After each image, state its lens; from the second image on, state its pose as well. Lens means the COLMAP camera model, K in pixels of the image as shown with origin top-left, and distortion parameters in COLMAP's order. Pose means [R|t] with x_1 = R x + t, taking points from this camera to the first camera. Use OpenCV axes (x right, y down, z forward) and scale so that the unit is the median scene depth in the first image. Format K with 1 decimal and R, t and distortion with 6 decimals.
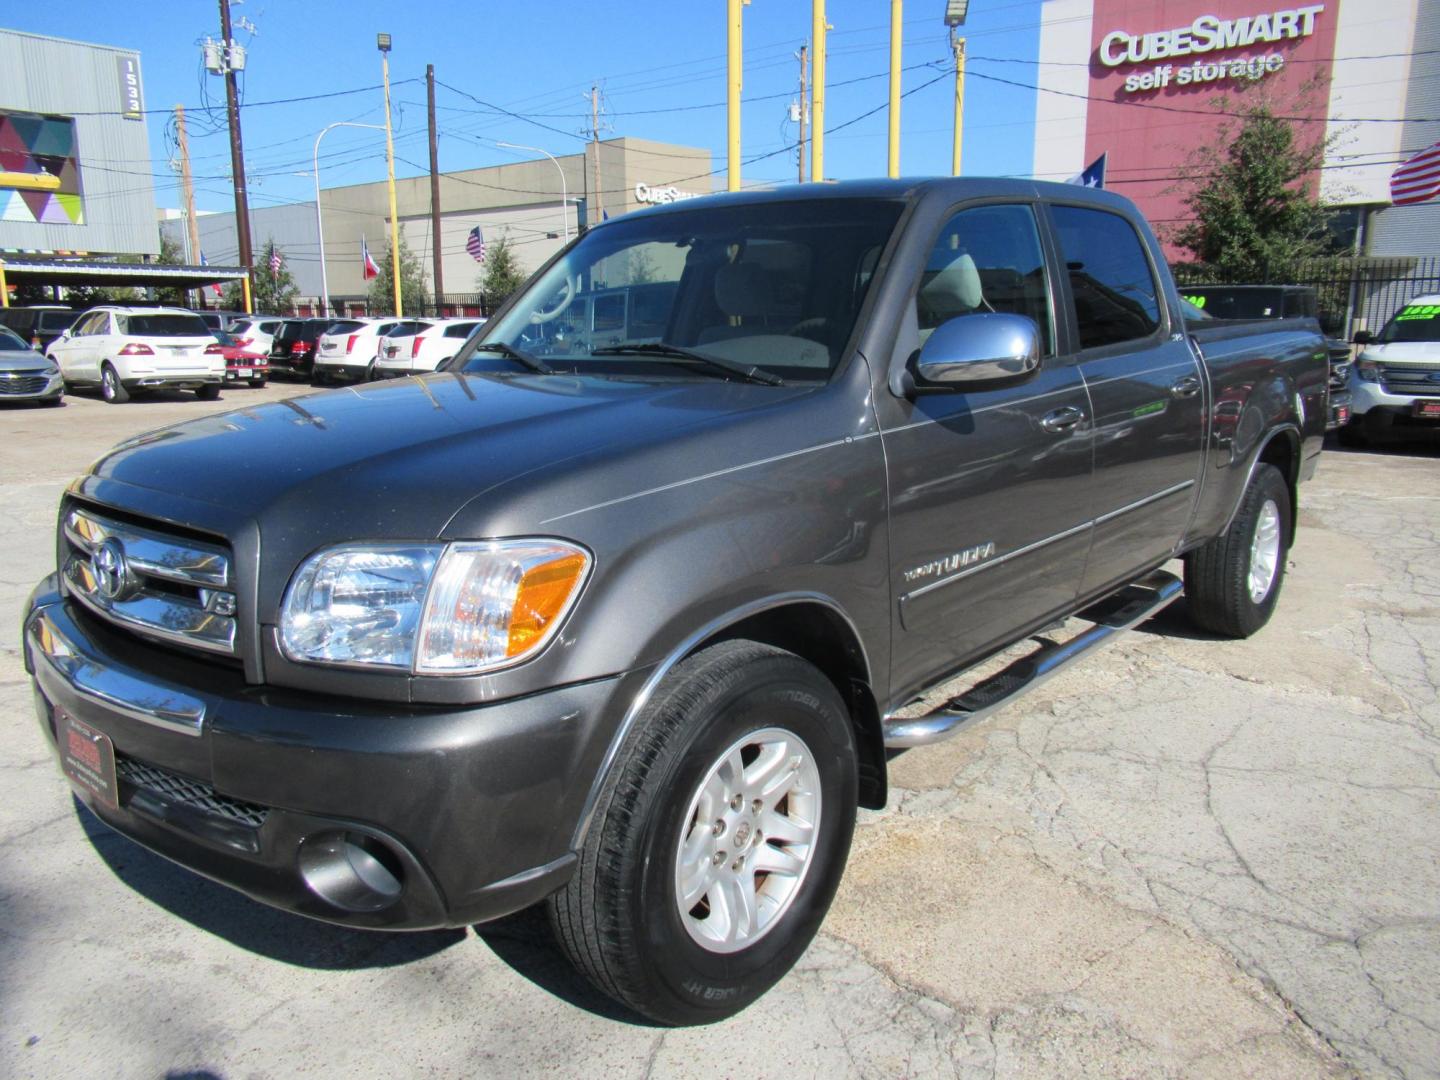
lens RADIAL K [[1055.4, 0, 698.0], [0, 1055.4, 541.6], [0, 0, 1]] dist [0.001050, -0.000149]
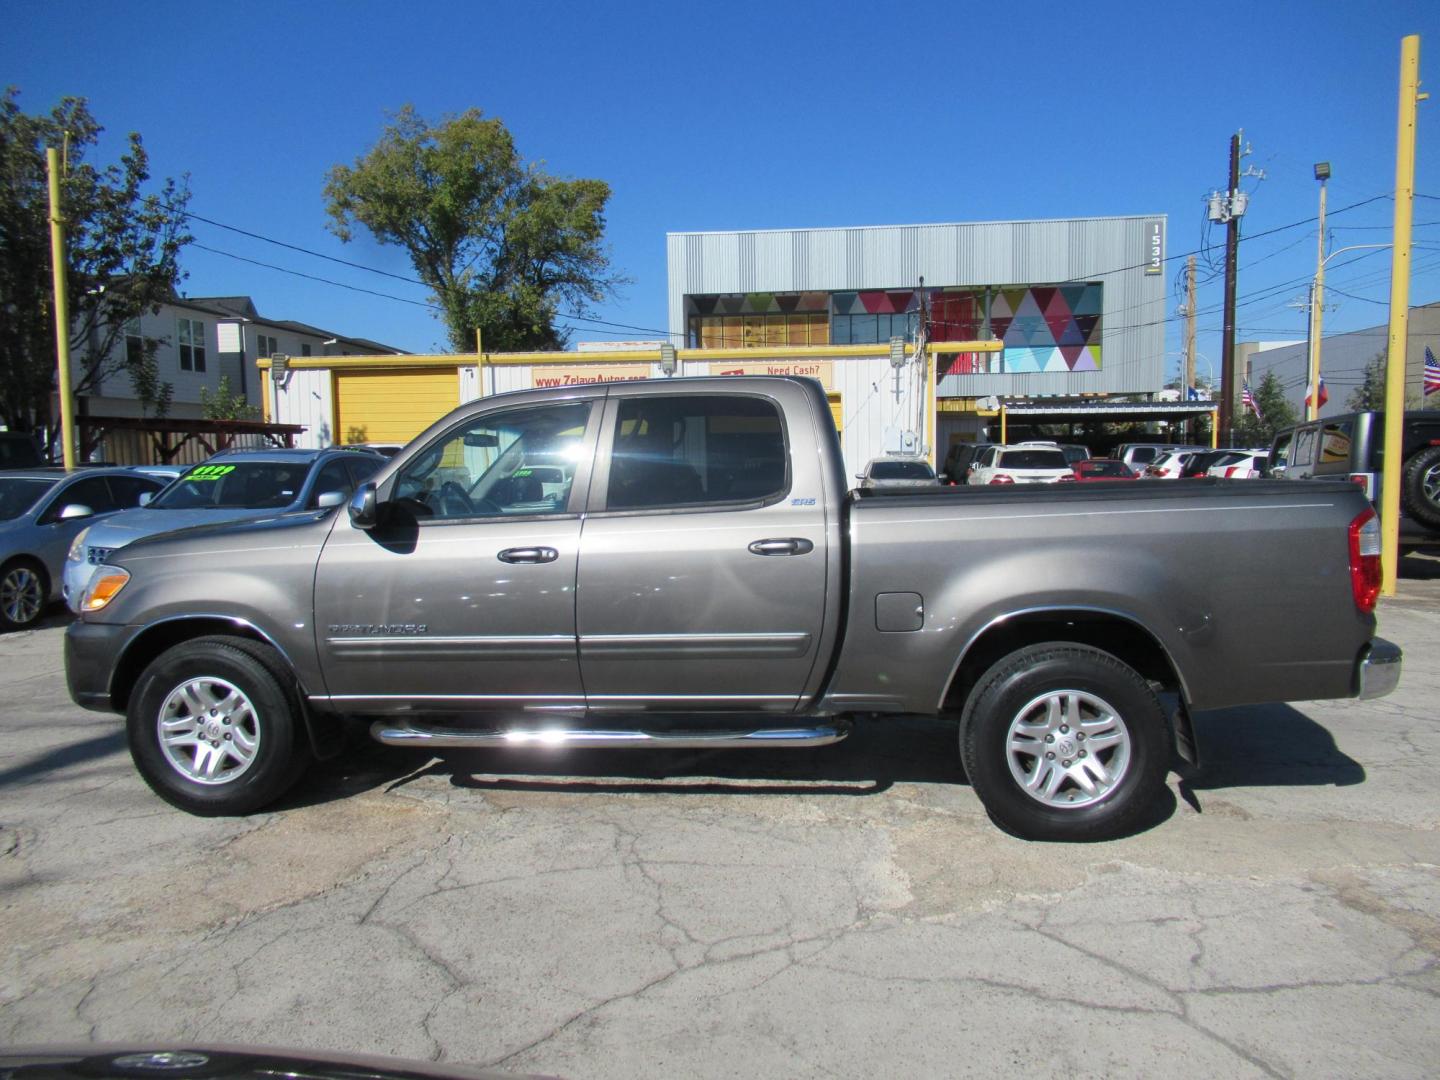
lens RADIAL K [[1043.9, 0, 718.0], [0, 1043.9, 544.4], [0, 0, 1]] dist [0.002923, -0.005258]
pose [[0.576094, 0.067255, -0.814612, 0.132663], [-0.158932, 0.986805, -0.030925, -0.010343], [0.801784, 0.147284, 0.579181, 0.032347]]
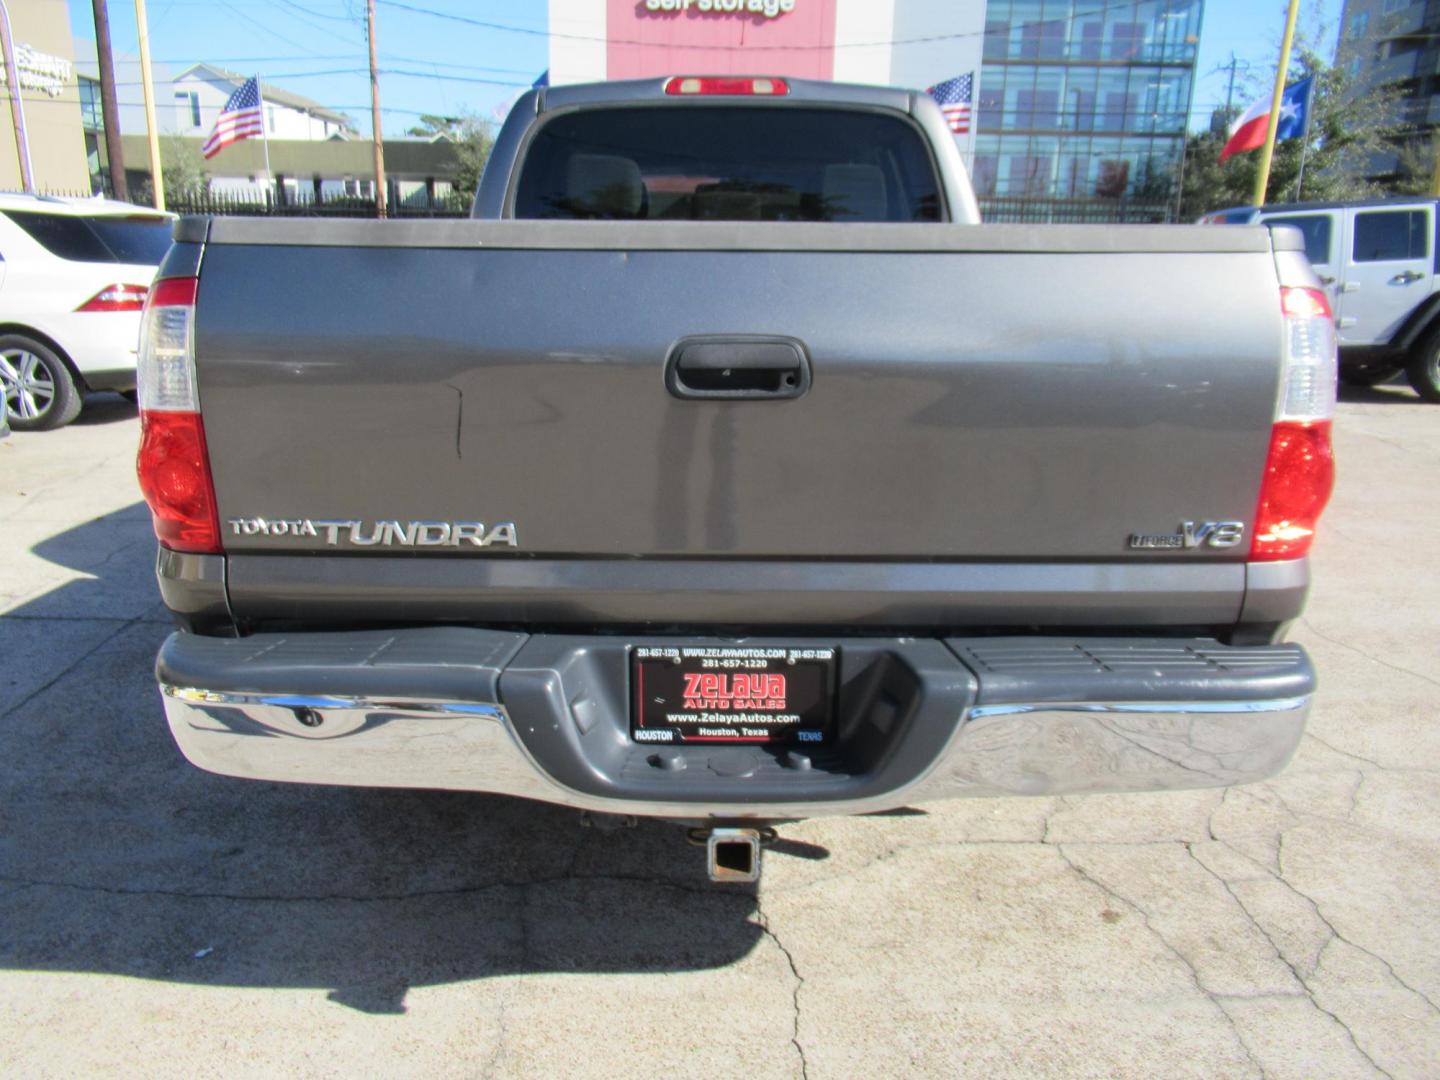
lens RADIAL K [[1068.2, 0, 717.1], [0, 1068.2, 538.4], [0, 0, 1]] dist [-0.000621, -0.000289]
pose [[0.770320, -0.150578, 0.619624, -0.324620], [0.109978, 0.988530, 0.103502, -0.054171], [-0.628102, -0.011585, 0.778045, 0.270144]]
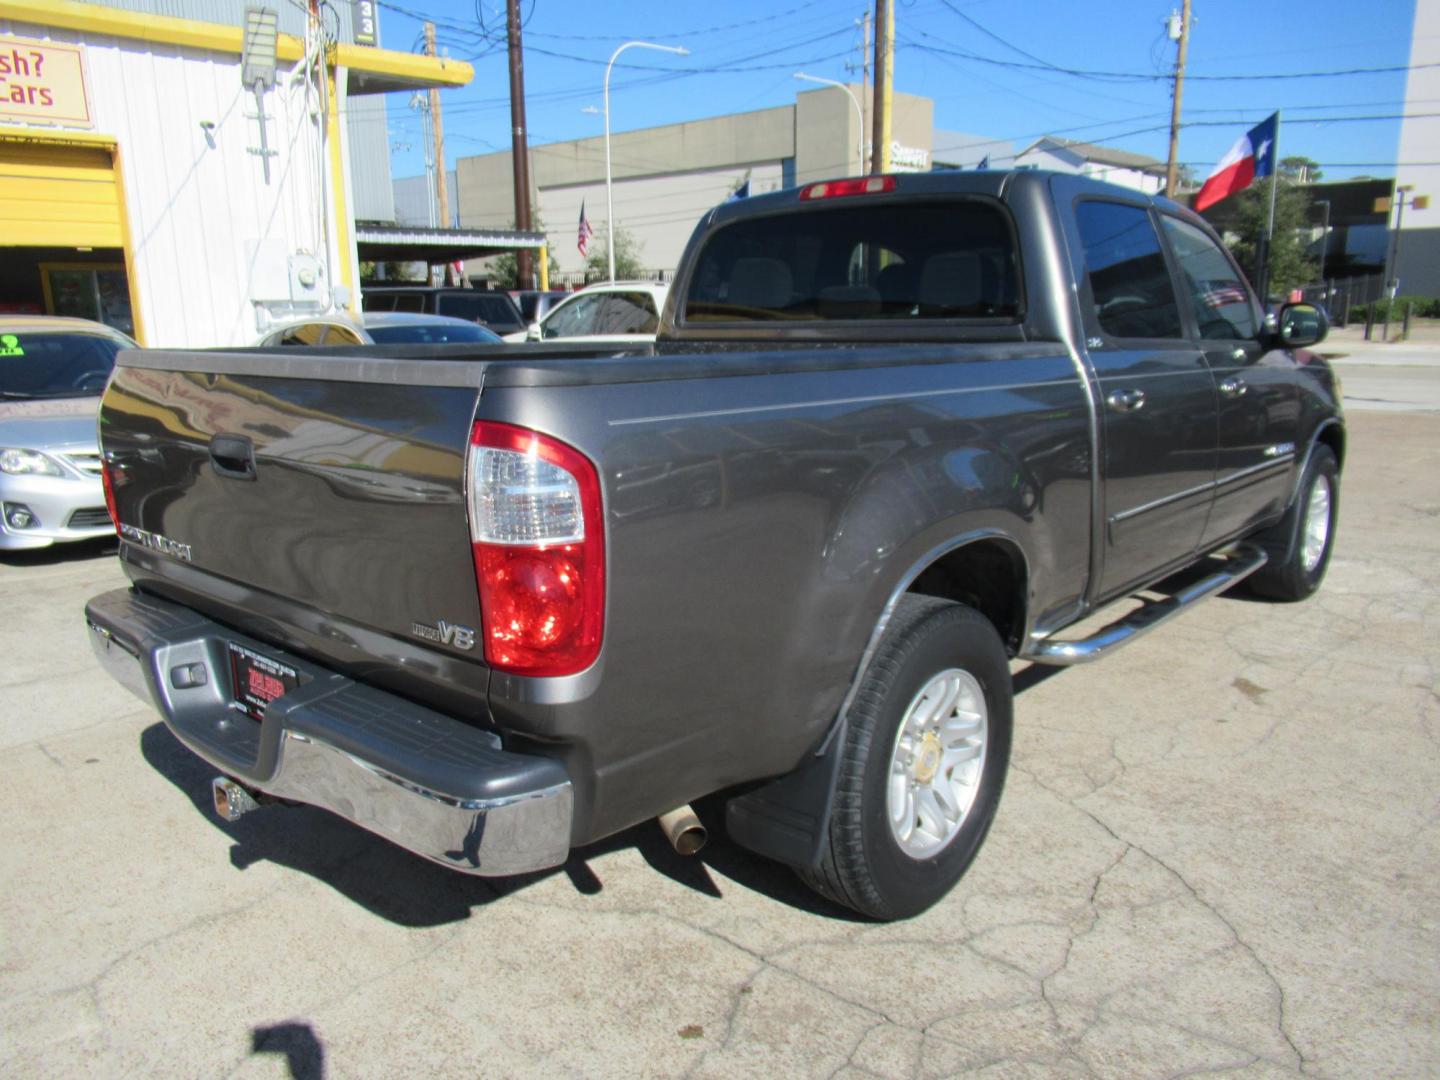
lens RADIAL K [[1068.2, 0, 717.1], [0, 1068.2, 538.4], [0, 0, 1]] dist [-0.000621, -0.000289]
pose [[0.999139, -0.002304, -0.041417, -0.268410], [0.002906, 0.999891, 0.014486, -0.052675], [0.041379, -0.014594, 0.999037, 0.243508]]
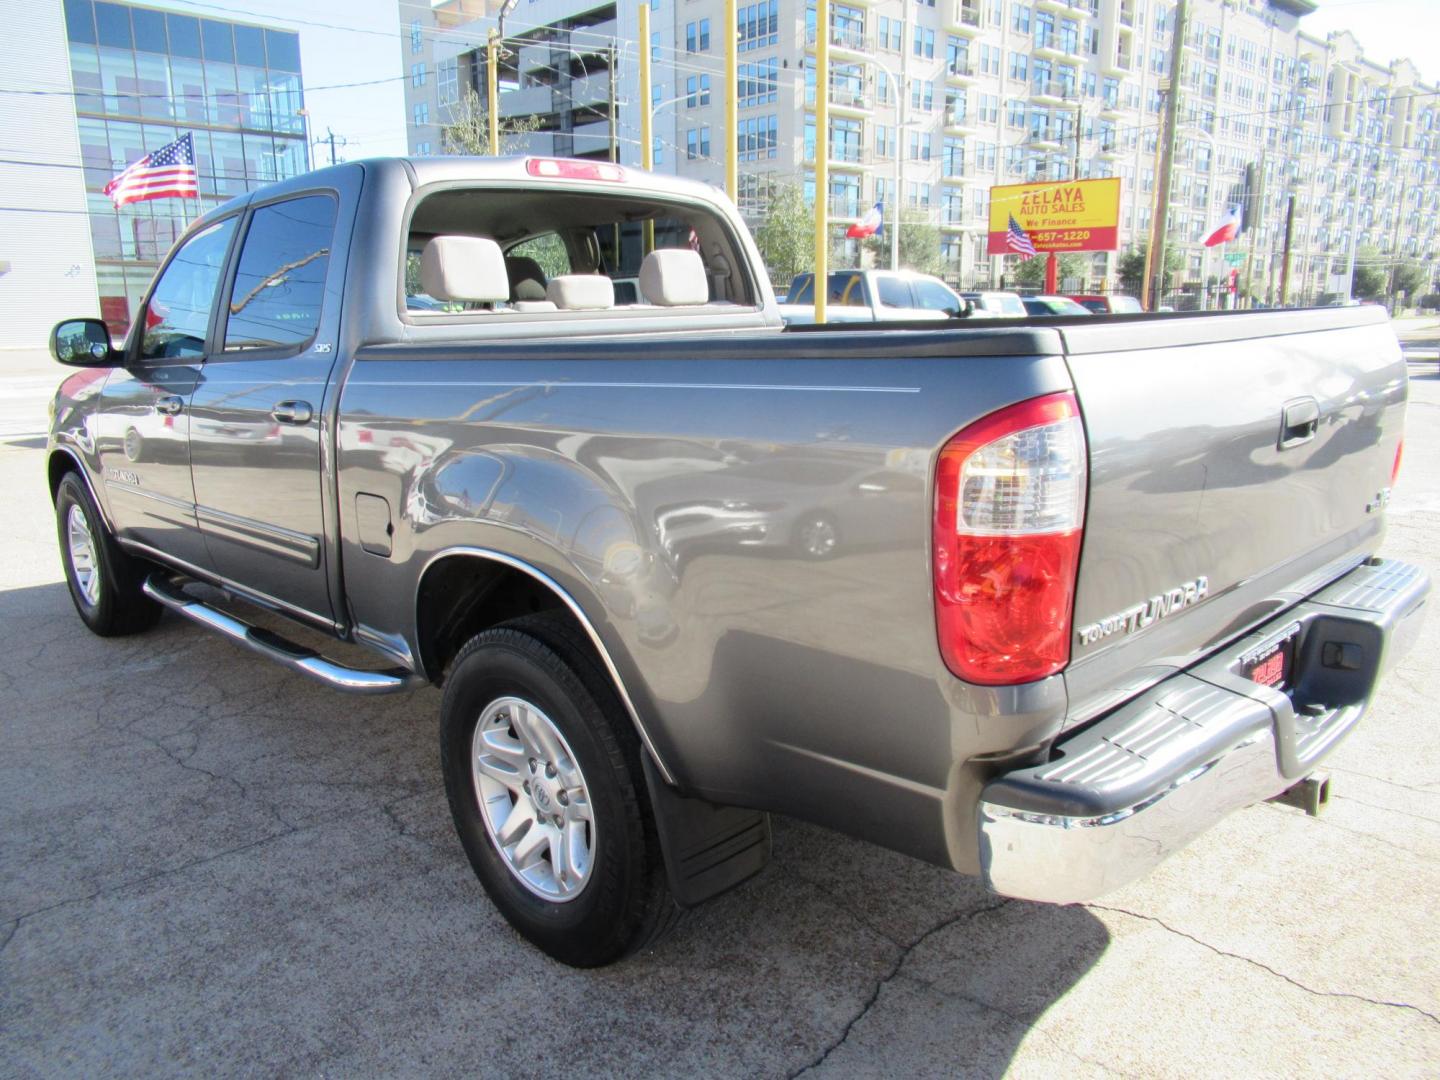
lens RADIAL K [[1068.2, 0, 717.1], [0, 1068.2, 538.4], [0, 0, 1]] dist [-0.000621, -0.000289]
pose [[0.110375, -0.204352, 0.972655, -0.354612], [0.216105, 0.960155, 0.177203, -0.066602], [-0.970111, 0.190636, 0.150139, 0.323077]]
